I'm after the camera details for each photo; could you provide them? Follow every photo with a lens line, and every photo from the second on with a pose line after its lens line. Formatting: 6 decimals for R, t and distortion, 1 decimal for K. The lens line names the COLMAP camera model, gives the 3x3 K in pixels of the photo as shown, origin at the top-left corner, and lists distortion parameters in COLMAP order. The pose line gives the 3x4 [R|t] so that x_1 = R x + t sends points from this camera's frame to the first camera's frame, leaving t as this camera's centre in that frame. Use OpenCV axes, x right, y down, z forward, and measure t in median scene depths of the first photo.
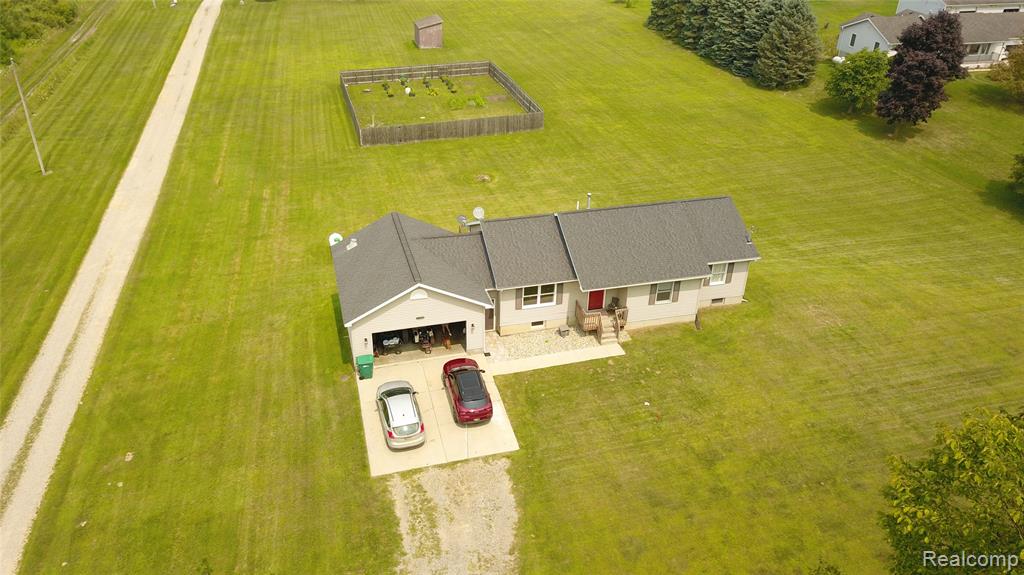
lens RADIAL K [[785.1, 0, 506.4], [0, 785.1, 292.5], [0, 0, 1]] dist [0.010083, -0.014412]
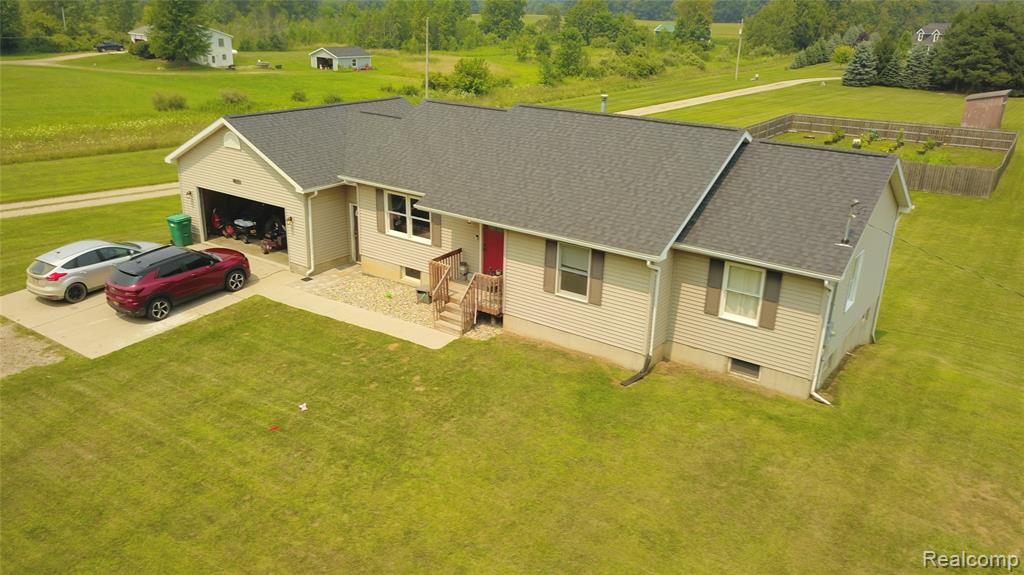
lens RADIAL K [[785.1, 0, 502.9], [0, 785.1, 293.7], [0, 0, 1]] dist [0.010083, -0.014412]
pose [[0.631222, 0.271626, -0.726484, 0.514304], [-0.402700, 0.915300, -0.007672, 0.031281], [0.662867, 0.297398, 0.687141, 0.655724]]
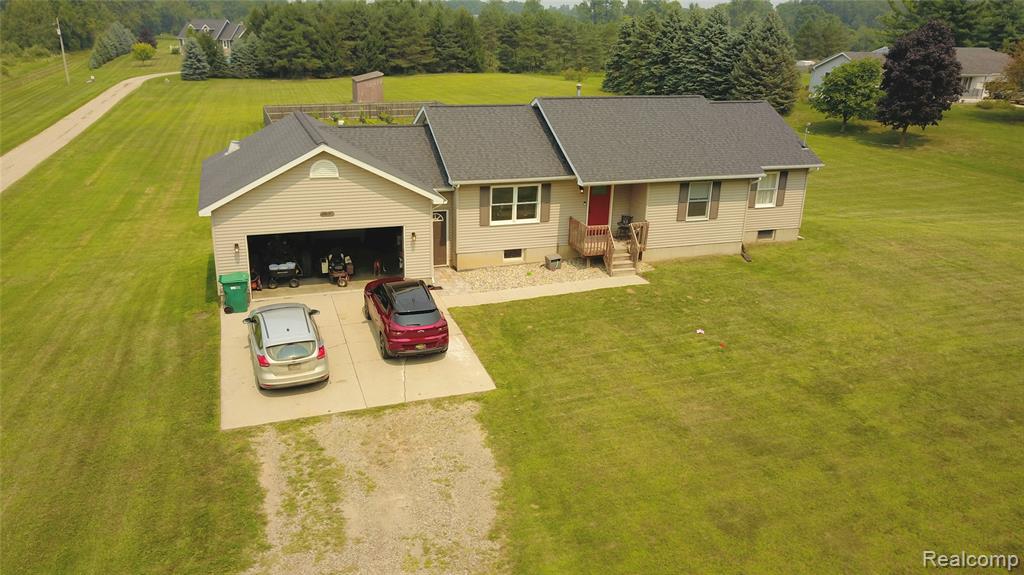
lens RADIAL K [[785.1, 0, 504.9], [0, 785.1, 291.8], [0, 0, 1]] dist [0.010083, -0.014412]
pose [[0.997660, -0.016989, 0.066222, -0.011426], [0.029000, 0.982333, -0.184882, 0.195958], [-0.061911, 0.186370, 0.980527, 0.359515]]
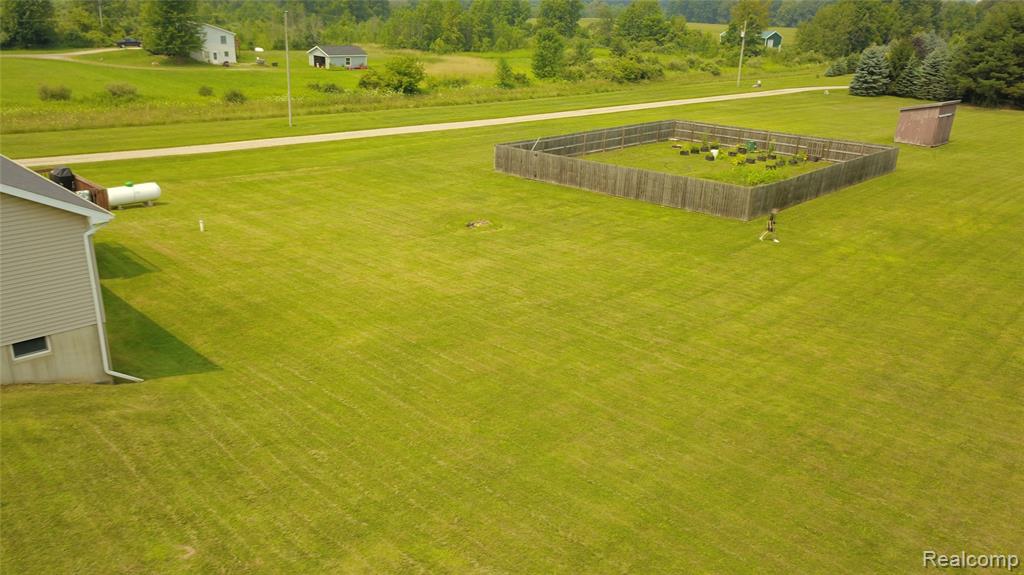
lens RADIAL K [[785.1, 0, 507.5], [0, 785.1, 295.6], [0, 0, 1]] dist [0.010083, -0.014412]
pose [[0.501528, 0.301998, -0.810720, 0.759705], [-0.453291, 0.889898, 0.051077, -0.223841], [0.736883, 0.341876, 0.583202, 1.118070]]
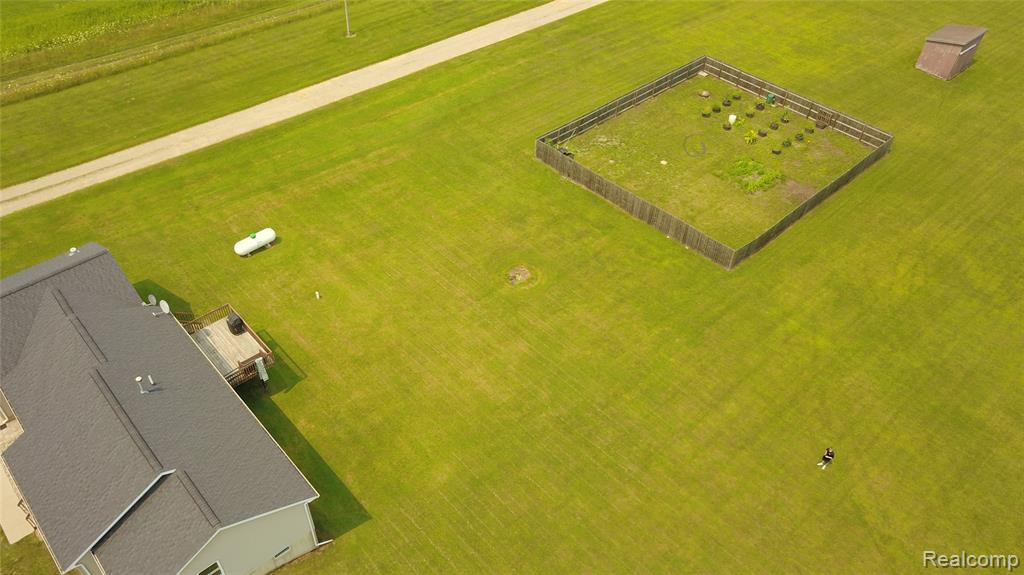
lens RADIAL K [[785.1, 0, 508.4], [0, 785.1, 295.7], [0, 0, 1]] dist [0.010083, -0.014412]
pose [[0.453669, 0.621434, -0.638752, 0.752550], [-0.467017, 0.776238, 0.423497, -0.726047], [0.758999, 0.106181, 0.642376, 0.809378]]
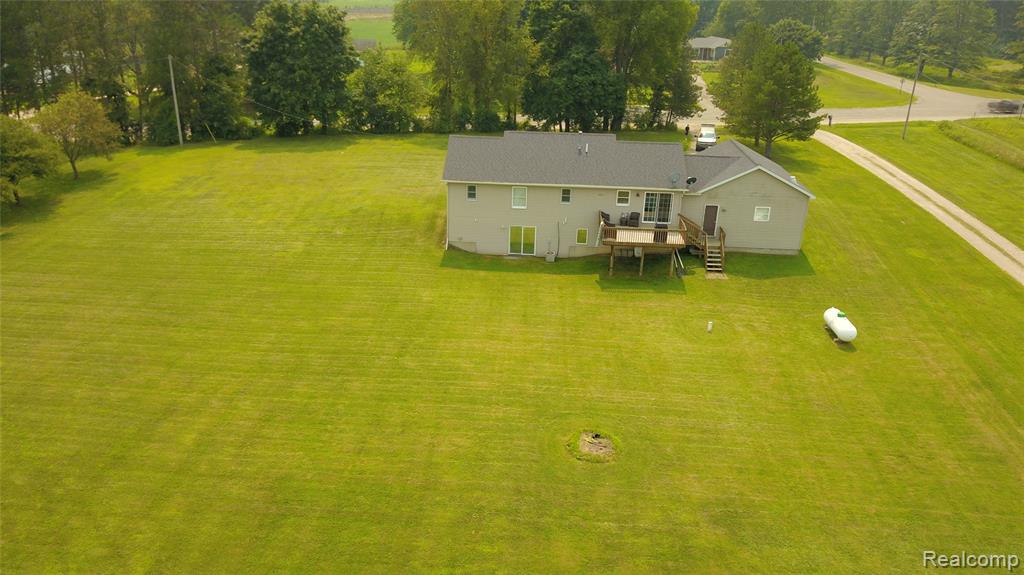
lens RADIAL K [[785.1, 0, 501.3], [0, 785.1, 293.6], [0, 0, 1]] dist [0.010083, -0.014412]
pose [[-0.947549, -0.151135, 0.281619, -0.155523], [0.129835, 0.623136, 0.771262, -0.913635], [-0.292051, 0.767372, -0.570829, 1.956329]]
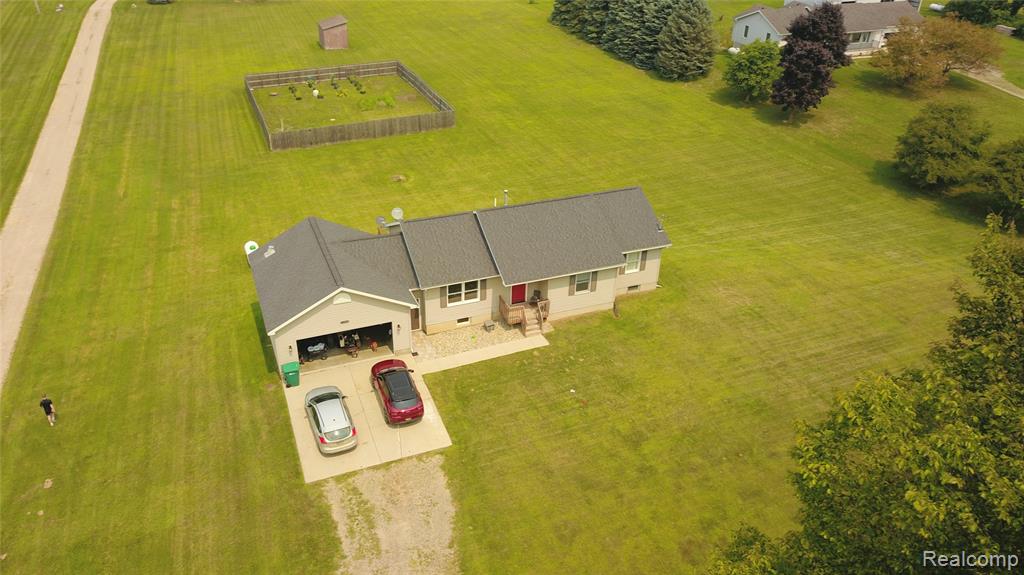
lens RADIAL K [[785.1, 0, 506.5], [0, 785.1, 290.0], [0, 0, 1]] dist [0.010083, -0.014412]
pose [[0.993148, -0.056424, 0.102341, -0.005349], [0.056233, 0.998406, 0.004757, -0.001227], [-0.102446, 0.001030, 0.994738, -0.015997]]
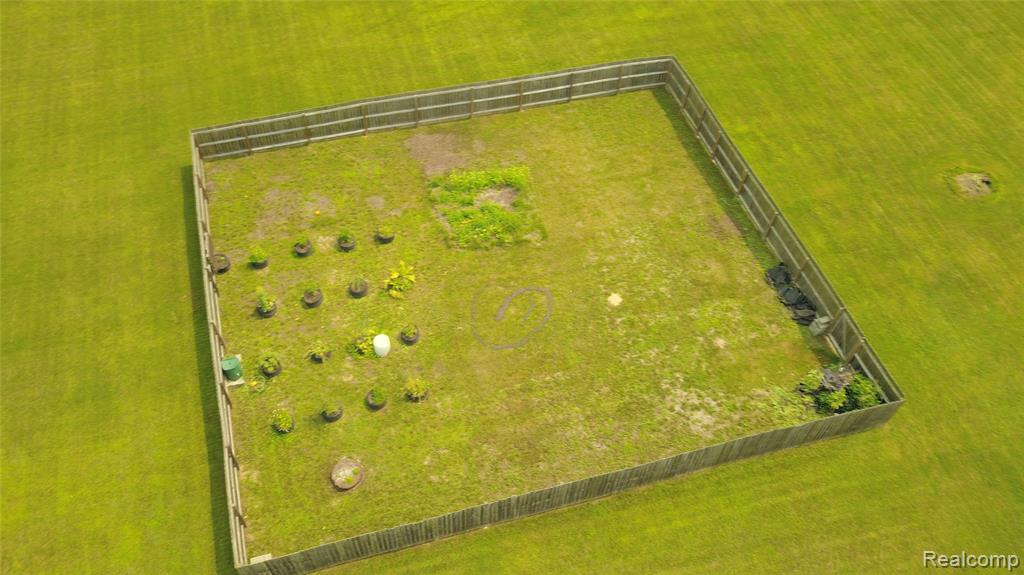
lens RADIAL K [[785.1, 0, 479.6], [0, 785.1, 301.4], [0, 0, 1]] dist [0.010083, -0.014412]
pose [[0.003175, -0.814732, 0.579830, -0.620532], [0.478447, 0.510397, 0.714551, -0.996526], [-0.878111, 0.275149, 0.391427, 1.777151]]
